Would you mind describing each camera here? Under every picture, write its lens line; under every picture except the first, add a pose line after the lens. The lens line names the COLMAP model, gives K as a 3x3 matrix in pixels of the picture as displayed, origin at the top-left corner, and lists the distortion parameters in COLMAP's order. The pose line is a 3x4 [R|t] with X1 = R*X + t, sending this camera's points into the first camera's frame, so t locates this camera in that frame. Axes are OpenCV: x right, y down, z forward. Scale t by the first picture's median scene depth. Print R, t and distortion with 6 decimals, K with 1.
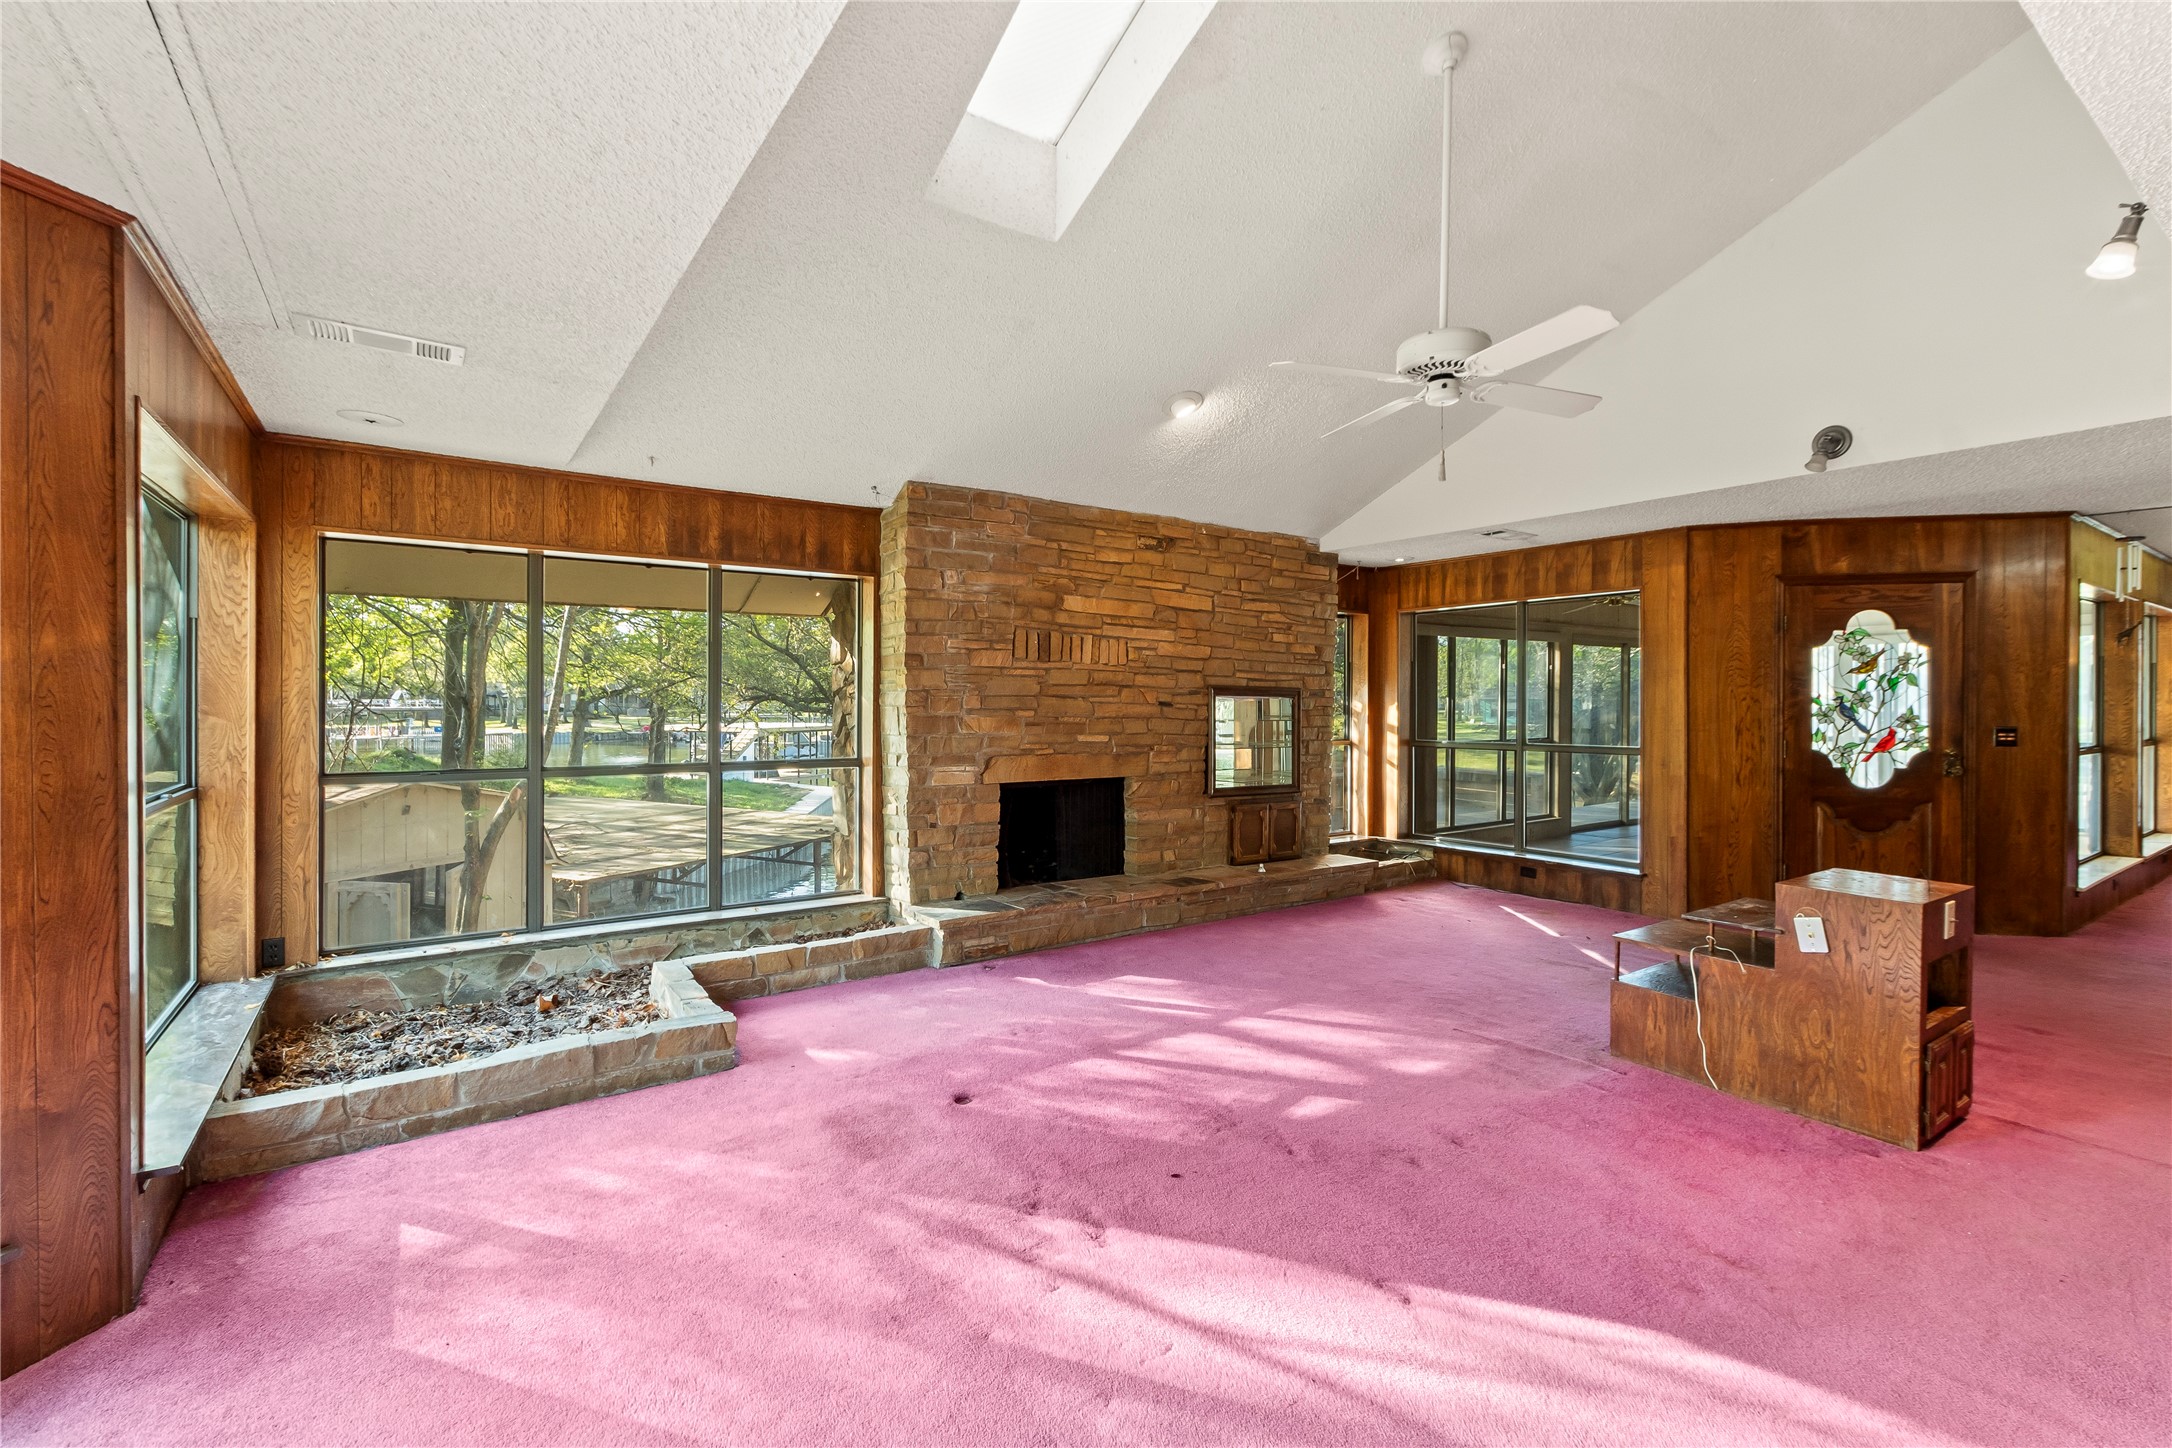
lens RADIAL K [[958.8, 0, 1092.9], [0, 958.8, 714.0], [0, 0, 1]] dist [0.004025, -0.002469]
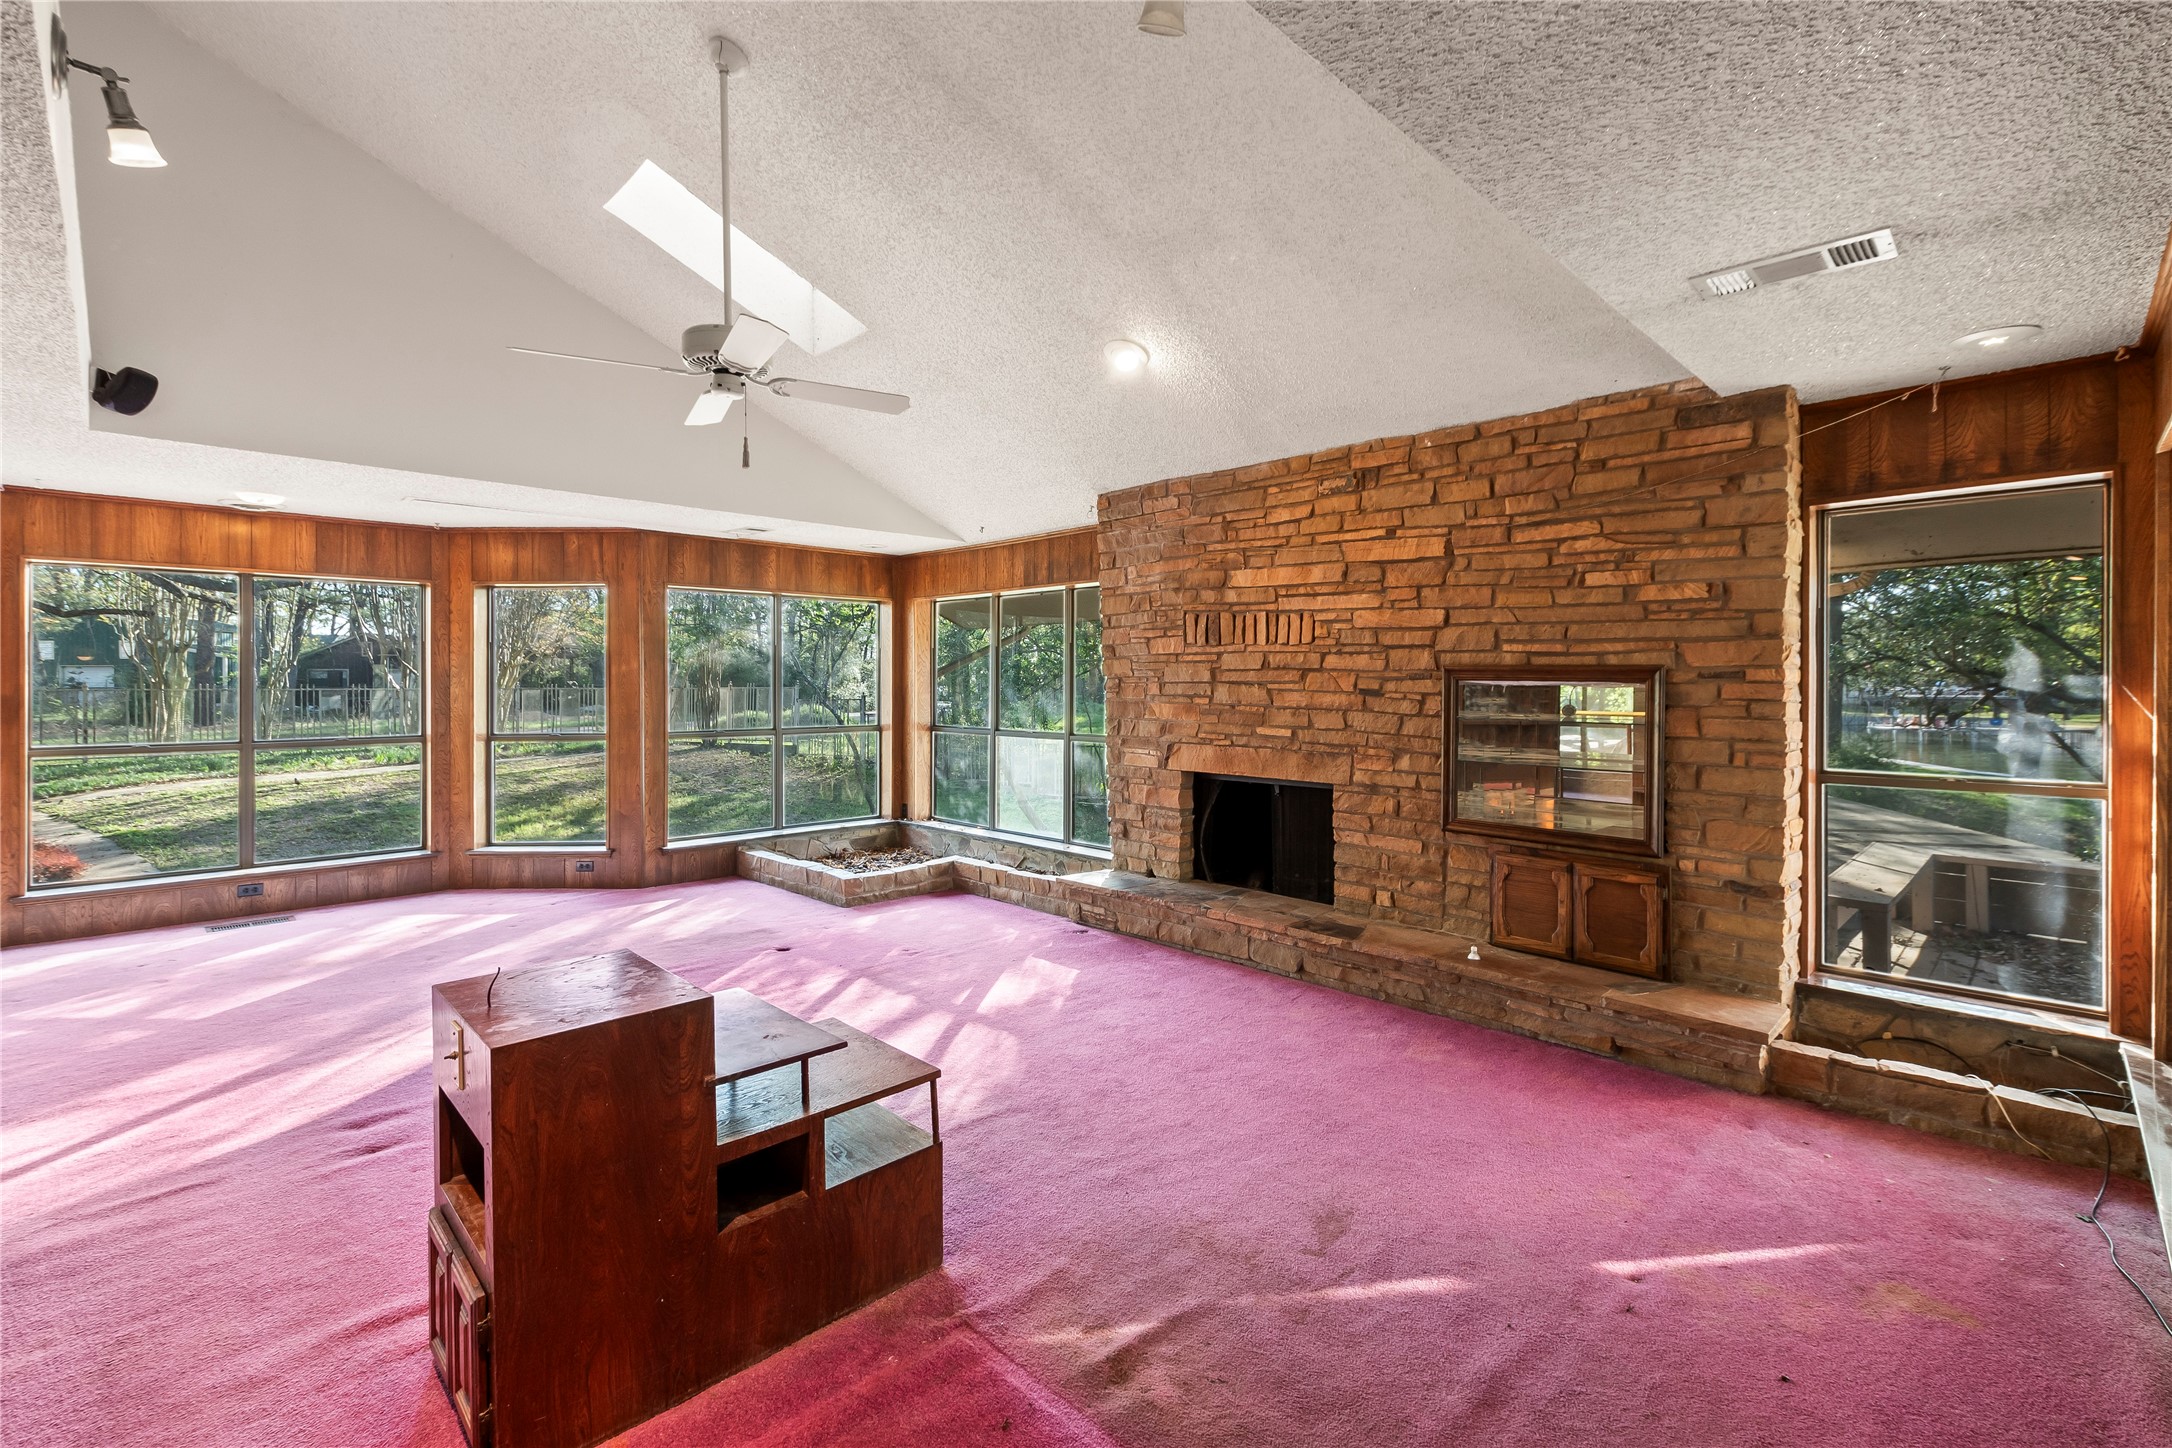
lens RADIAL K [[958.8, 0, 1092.6], [0, 958.8, 700.6], [0, 0, 1]] dist [0.004025, -0.002469]
pose [[0.174657, 0.009398, -0.984585, 0.818419], [-0.021915, 0.999744, 0.005656, -0.003769], [0.984386, 0.020589, 0.174818, 0.696817]]
